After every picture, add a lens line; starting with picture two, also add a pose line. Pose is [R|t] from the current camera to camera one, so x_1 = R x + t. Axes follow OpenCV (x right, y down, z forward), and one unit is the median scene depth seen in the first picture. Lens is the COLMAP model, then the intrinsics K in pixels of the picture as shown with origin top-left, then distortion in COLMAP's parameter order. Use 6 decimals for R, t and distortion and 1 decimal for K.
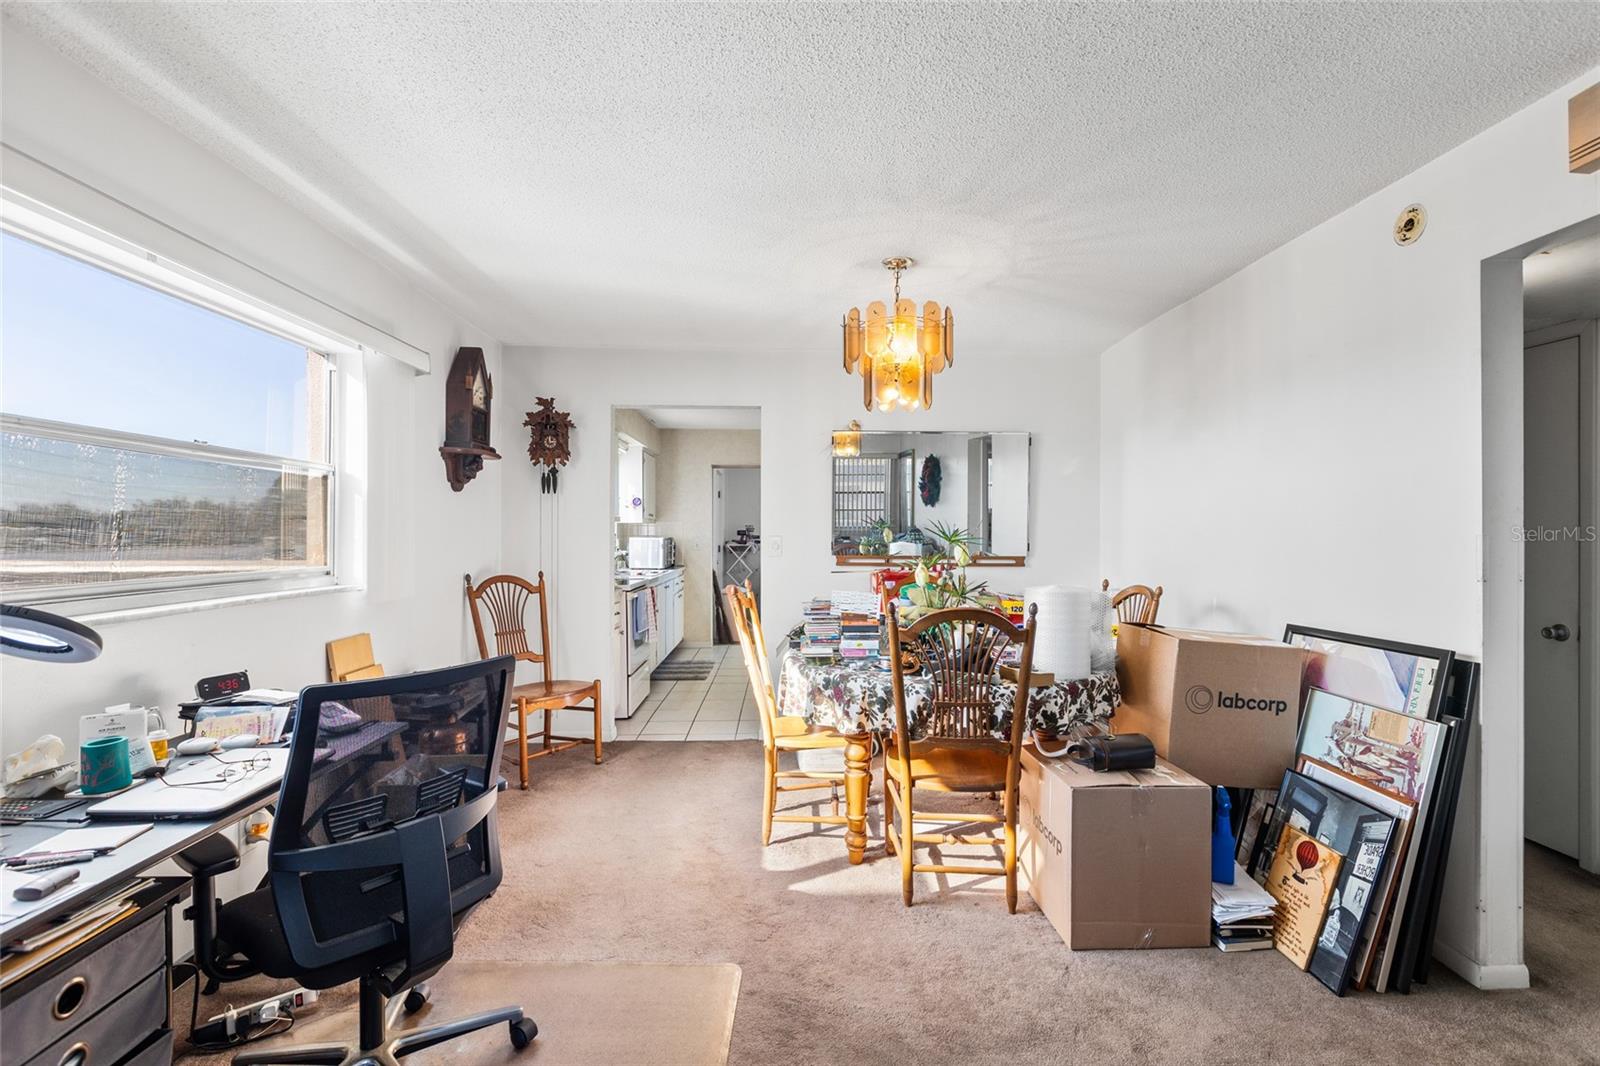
lens RADIAL K [[728.5, 0, 804.9], [0, 728.5, 532.1], [0, 0, 1]] dist [0.001396, -0.000367]
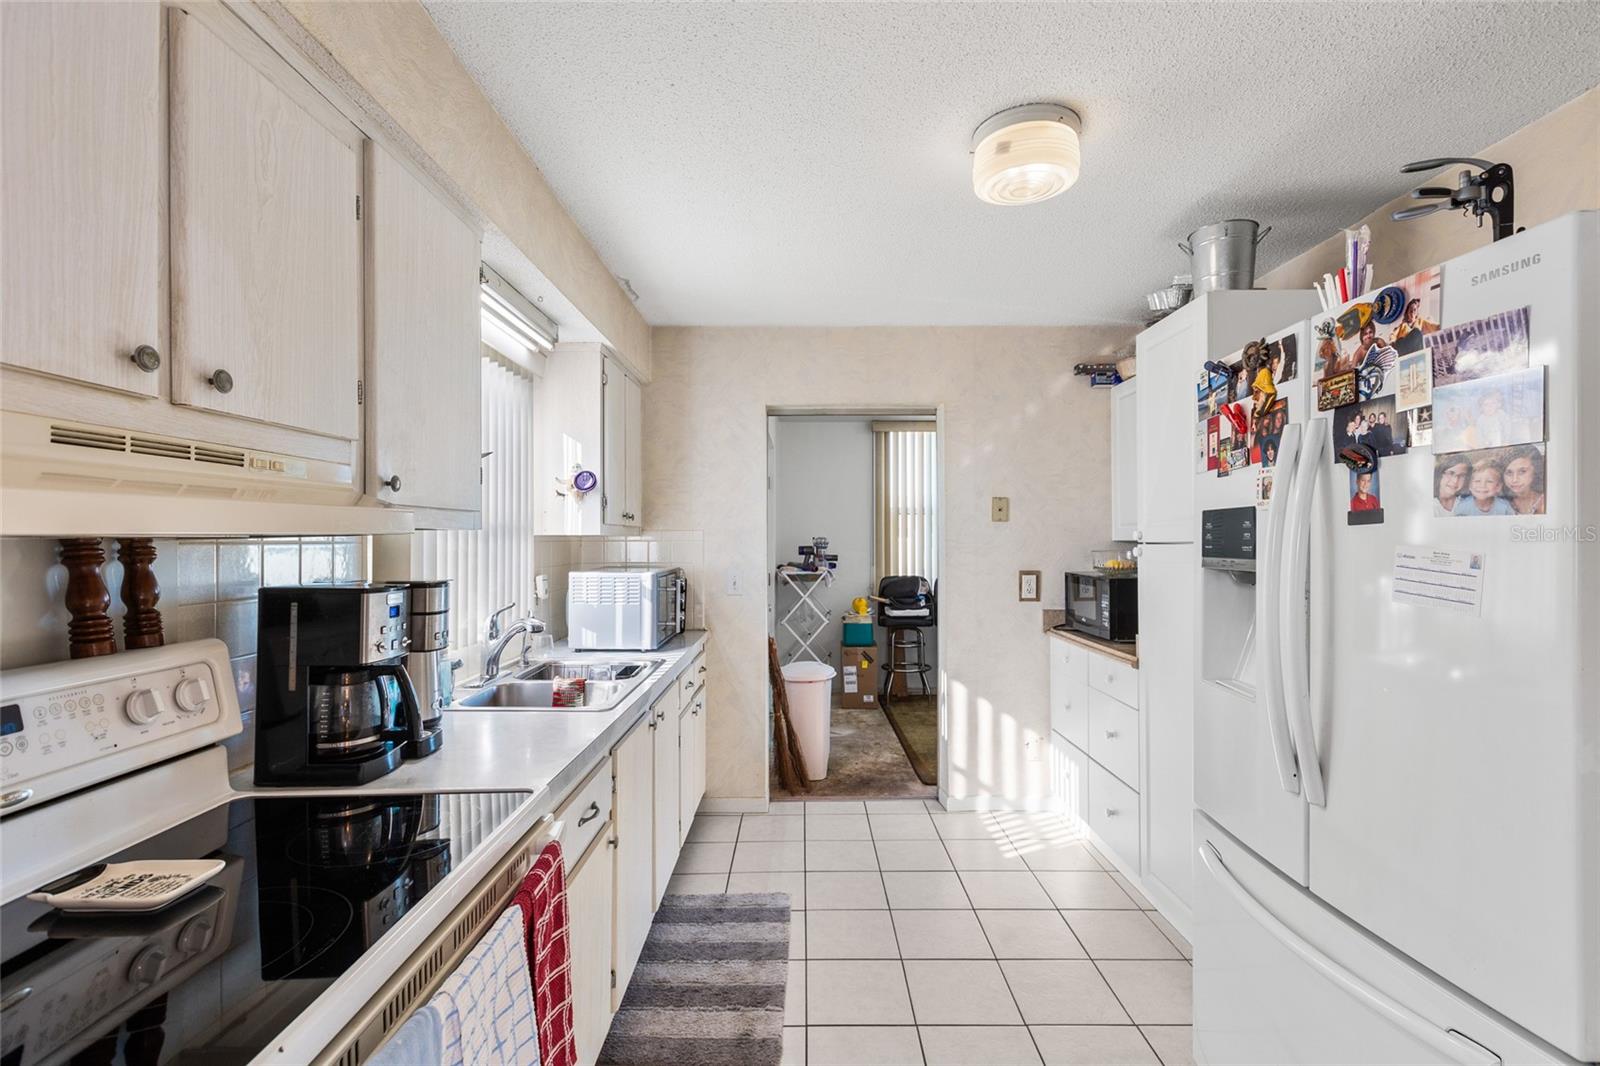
lens RADIAL K [[728.5, 0, 803.3], [0, 728.5, 538.1], [0, 0, 1]] dist [0.001396, -0.000367]
pose [[0.999231, -0.001818, -0.039179, -0.180245], [0.001647, 0.999989, -0.004397, -0.017496], [0.039186, 0.004329, 0.999223, 1.134624]]
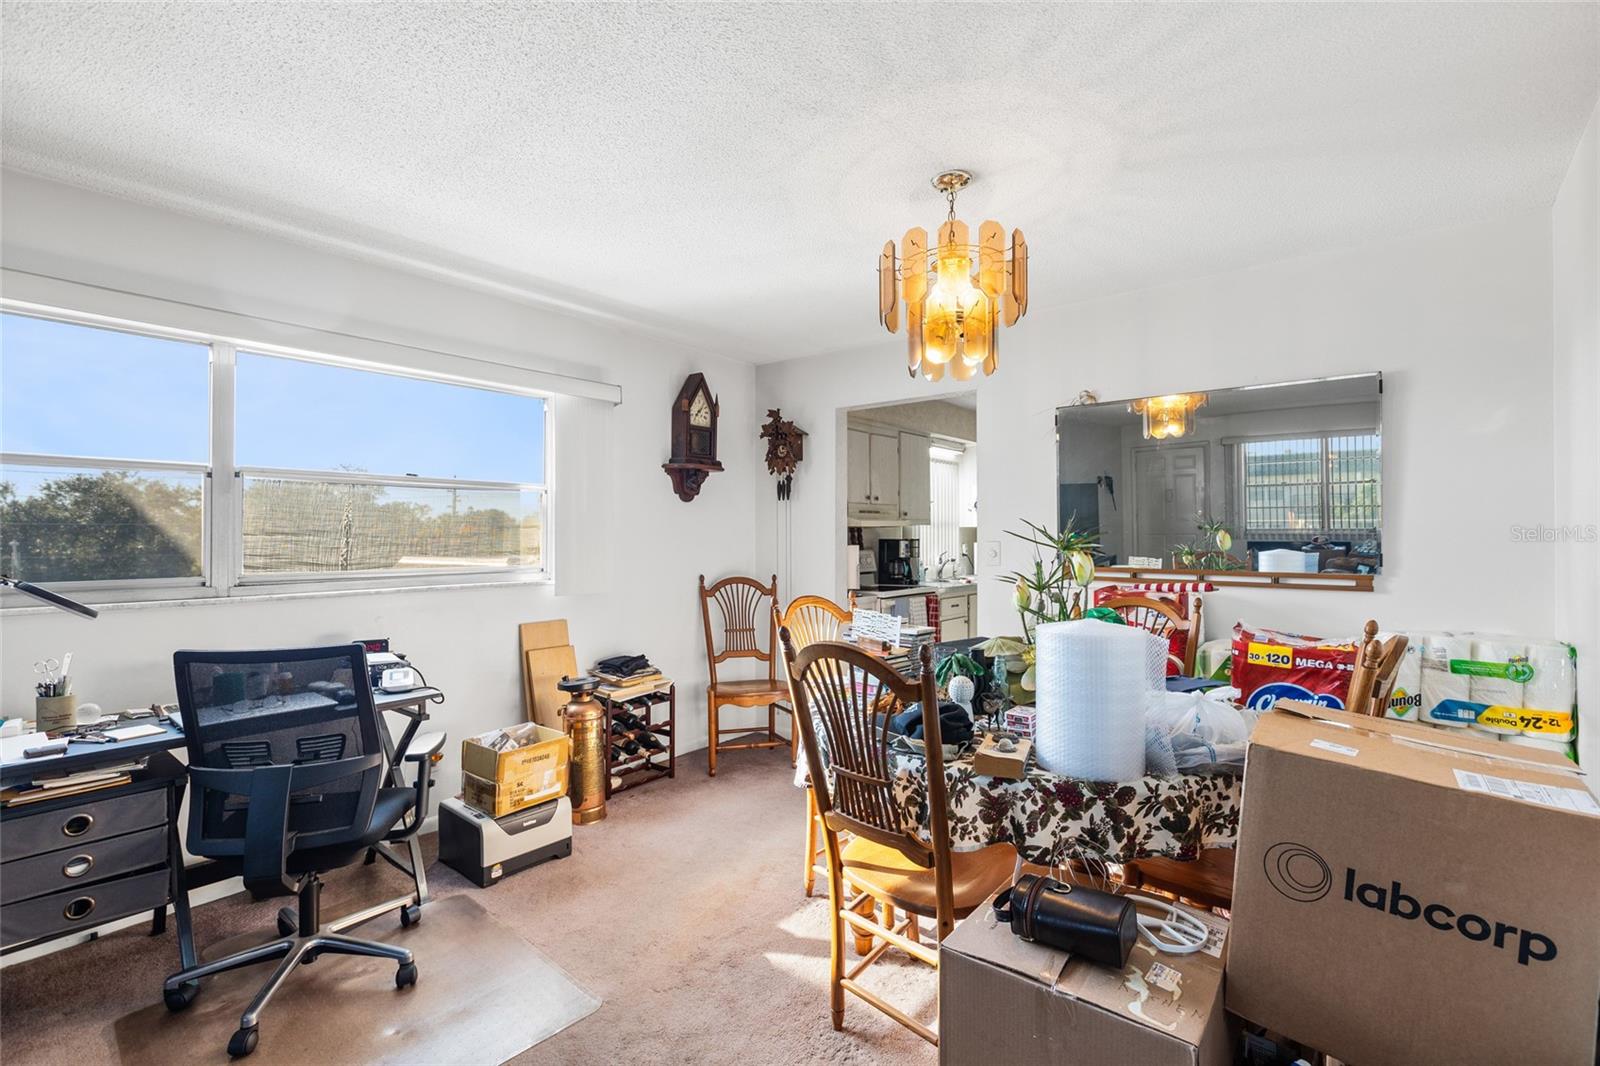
lens RADIAL K [[728.5, 0, 803.8], [0, 728.5, 534.2], [0, 0, 1]] dist [0.001396, -0.000367]
pose [[0.752008, -0.004873, -0.659136, 0.405437], [0.003171, 0.999988, -0.003775, -0.000361], [0.659146, 0.000749, 0.752014, 0.264103]]
